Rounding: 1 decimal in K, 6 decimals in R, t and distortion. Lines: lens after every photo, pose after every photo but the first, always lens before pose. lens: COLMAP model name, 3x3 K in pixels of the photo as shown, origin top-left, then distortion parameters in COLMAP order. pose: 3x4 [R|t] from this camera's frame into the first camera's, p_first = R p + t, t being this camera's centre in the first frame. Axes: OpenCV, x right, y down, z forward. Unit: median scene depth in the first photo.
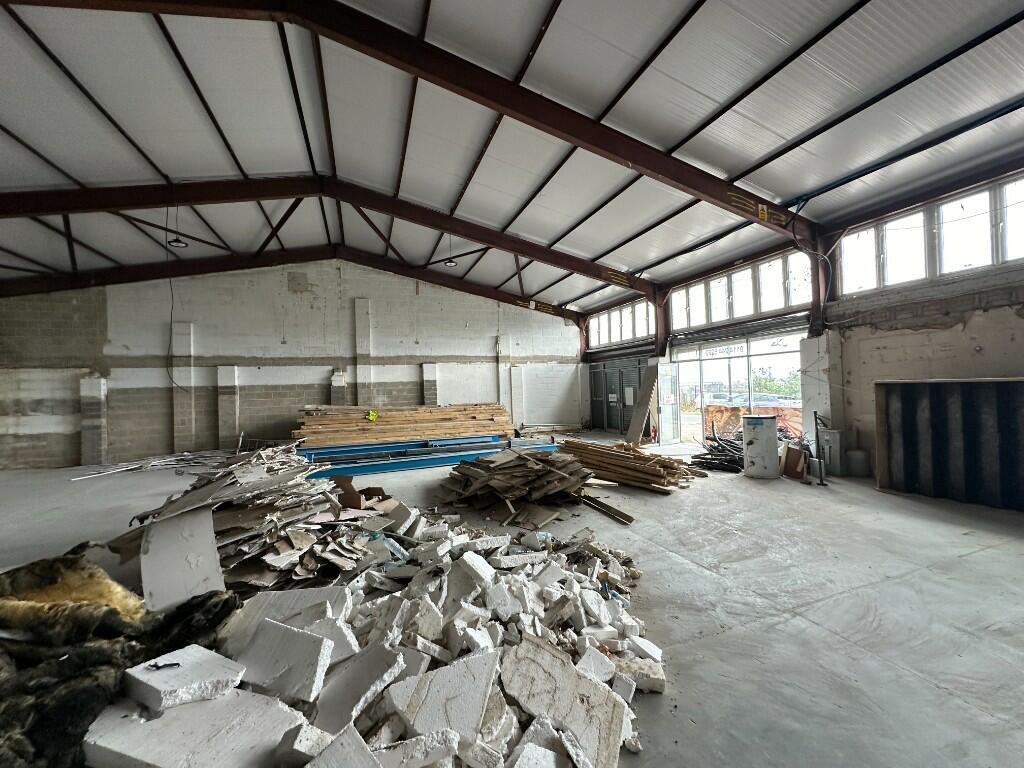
lens RADIAL K [[403.7, 0, 512.0], [0, 403.7, 384.0], [0, 0, 1]] dist [-0.000504, -0.000142]
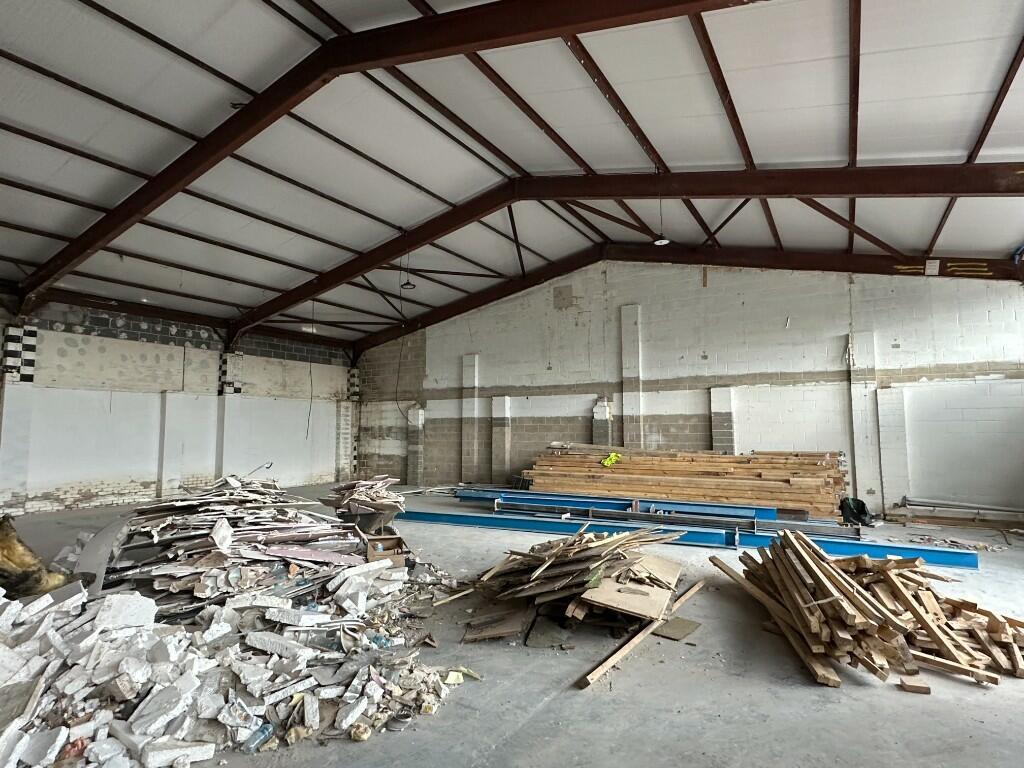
lens RADIAL K [[565.2, 0, 512.0], [0, 565.2, 384.0], [0, 0, 1]] dist [-0.001243, -0.000171]
pose [[0.632265, -0.031941, -0.774093, 0.327186], [-0.009864, 0.998737, -0.049267, -0.008035], [0.774689, 0.038786, 0.631152, 0.167840]]
